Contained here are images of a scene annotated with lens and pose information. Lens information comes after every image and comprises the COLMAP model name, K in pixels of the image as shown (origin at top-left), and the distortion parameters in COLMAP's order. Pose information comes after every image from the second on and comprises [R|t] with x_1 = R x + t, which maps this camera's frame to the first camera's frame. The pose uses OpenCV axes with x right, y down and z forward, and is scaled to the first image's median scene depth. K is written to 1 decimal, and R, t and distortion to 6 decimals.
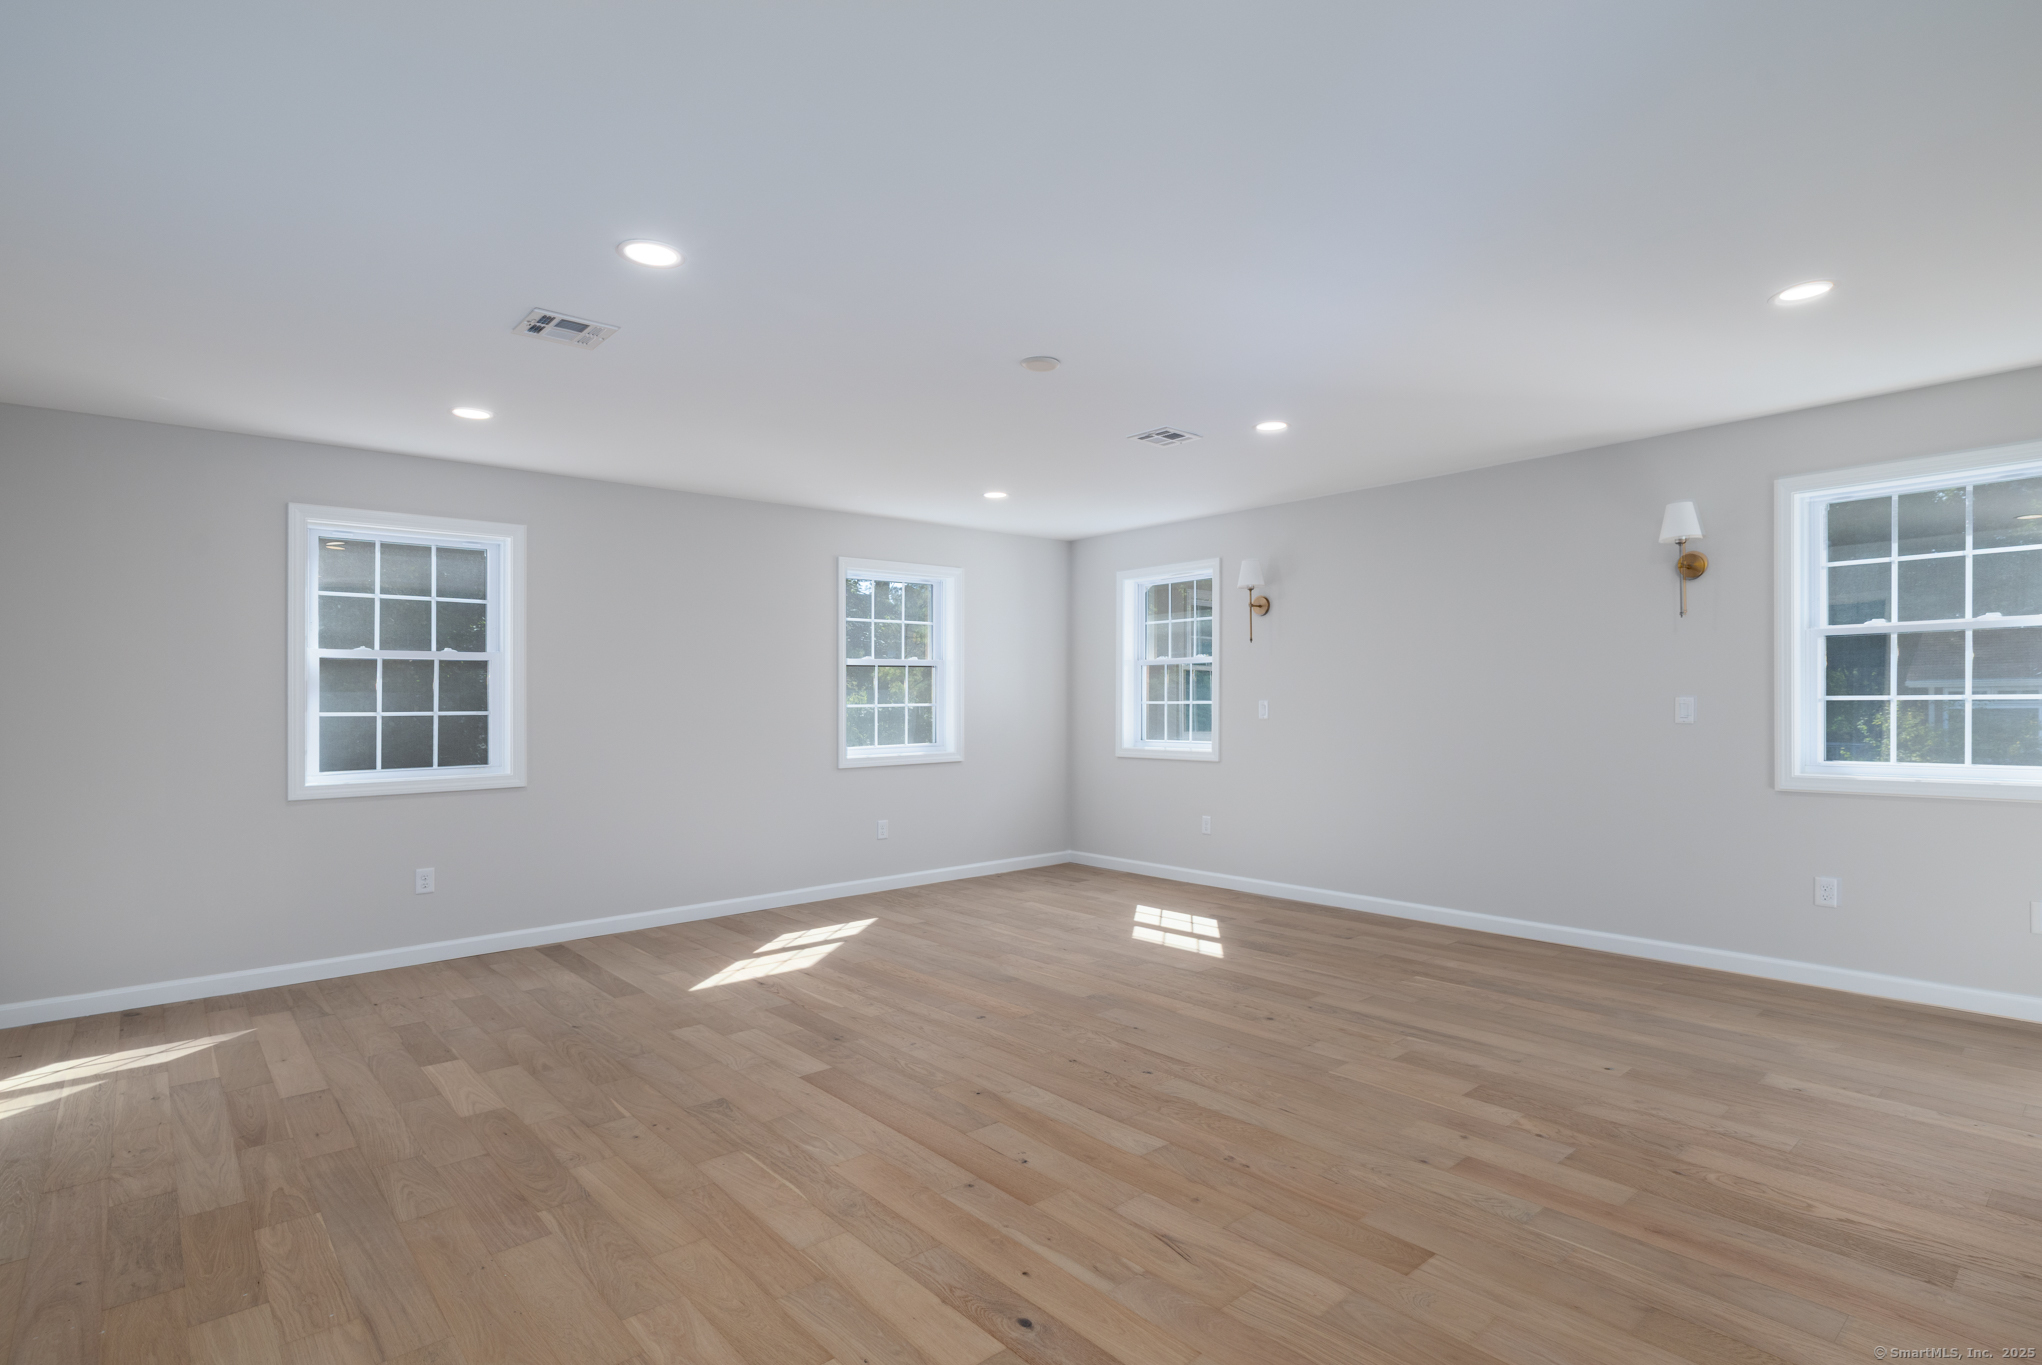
lens RADIAL K [[946.8, 0, 1019.3], [0, 946.8, 675.9], [0, 0, 1]] dist [-0.006750, -0.000726]
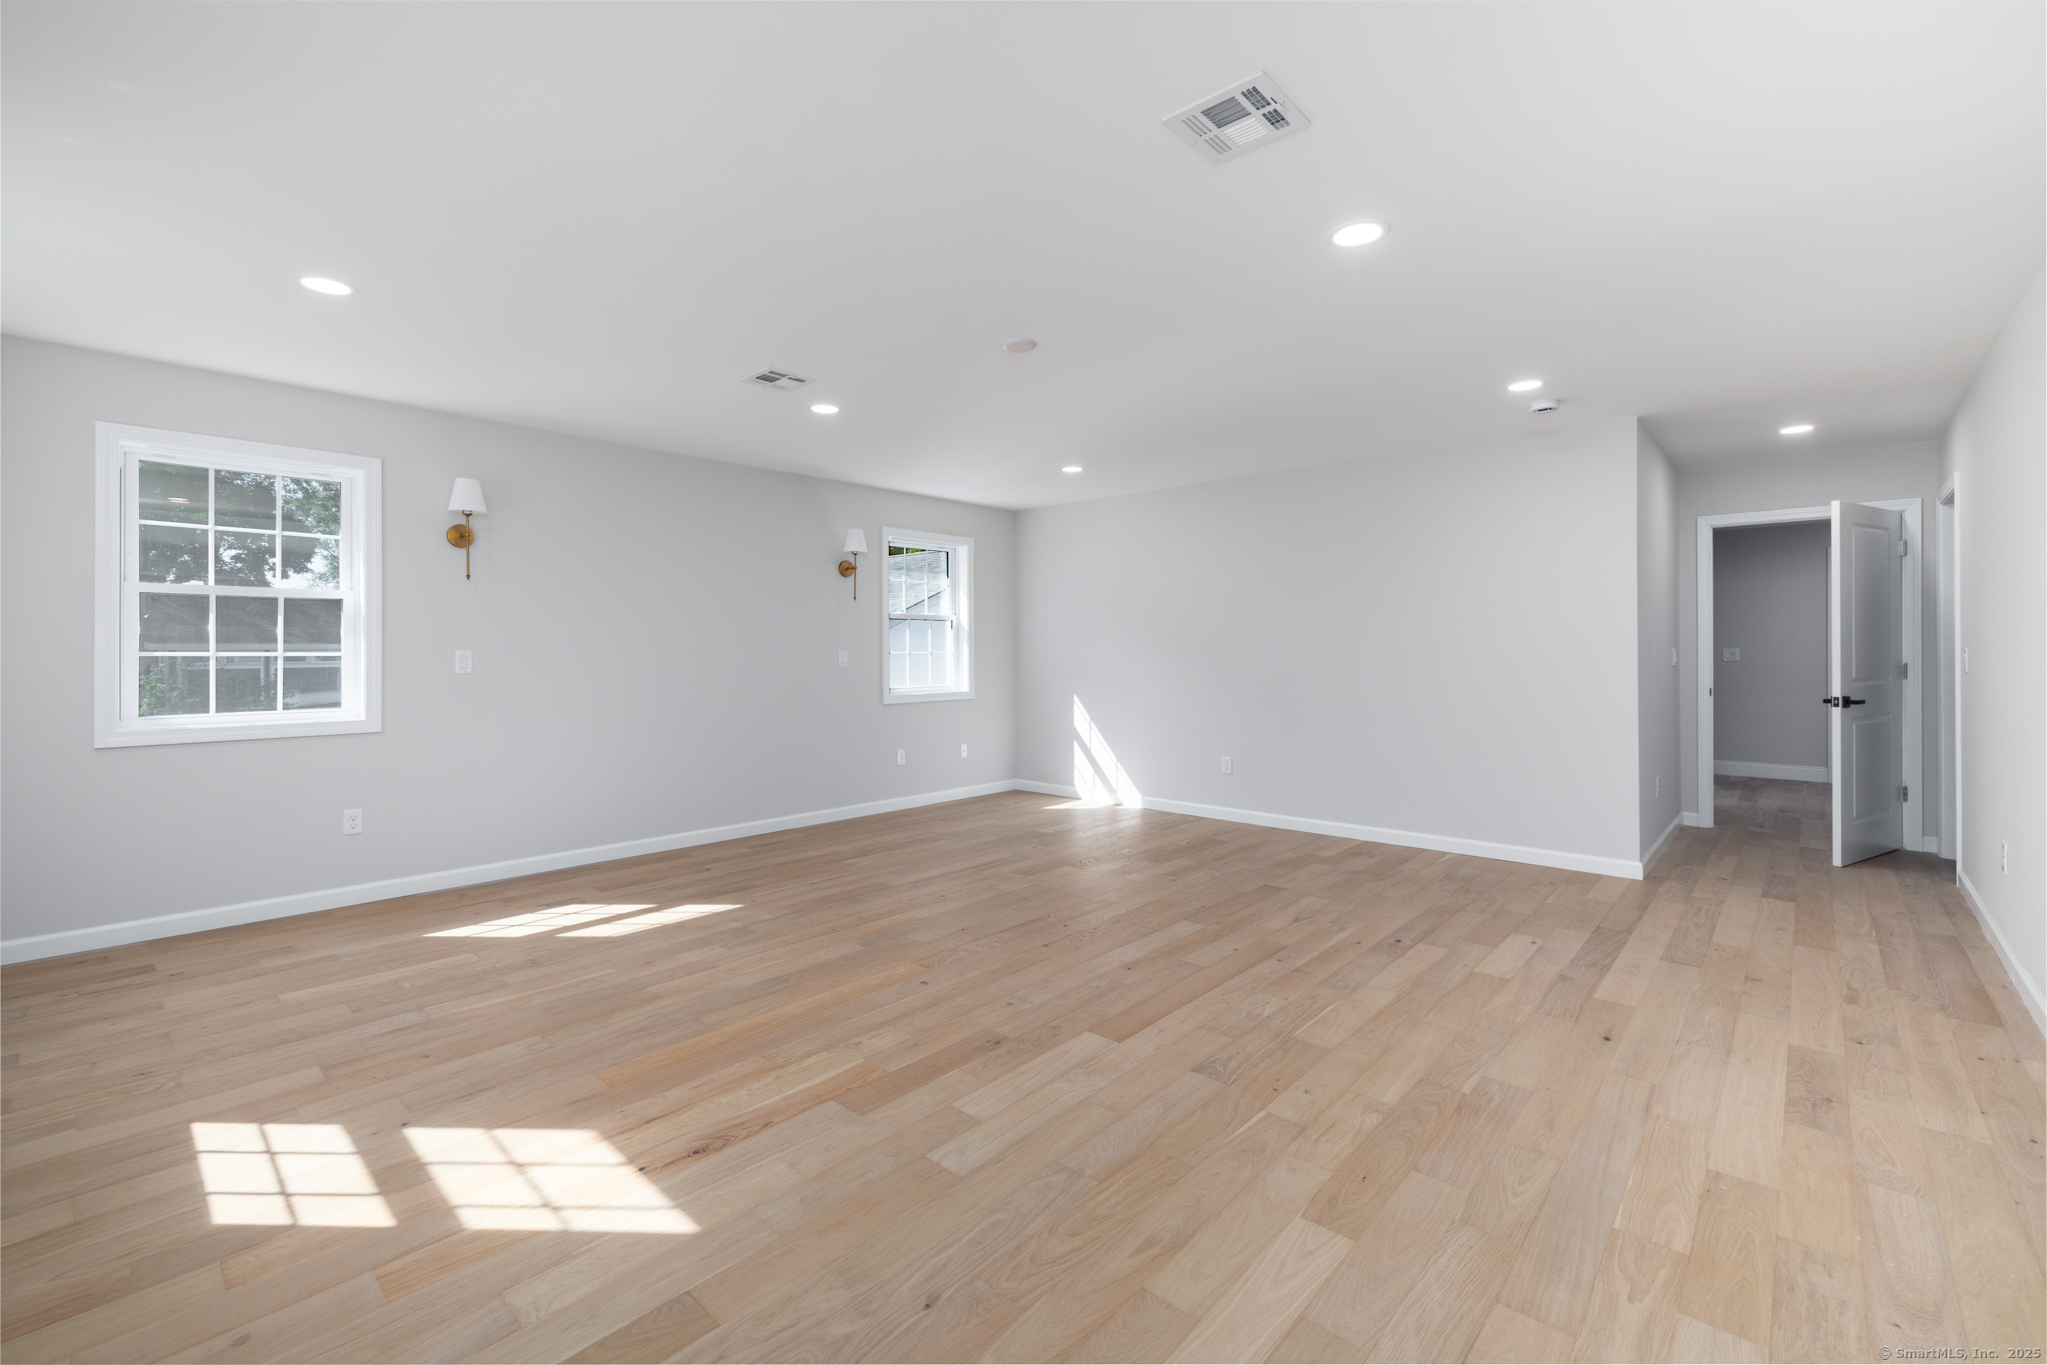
lens RADIAL K [[864.8, 0, 1014.8], [0, 864.8, 680.8], [0, 0, 1]] dist [0.005095, -0.002007]
pose [[-0.079878, -0.025886, 0.996468, -1.011463], [-0.025979, 0.999377, 0.023879, 0.041649], [-0.996466, -0.023980, -0.080501, 1.108972]]
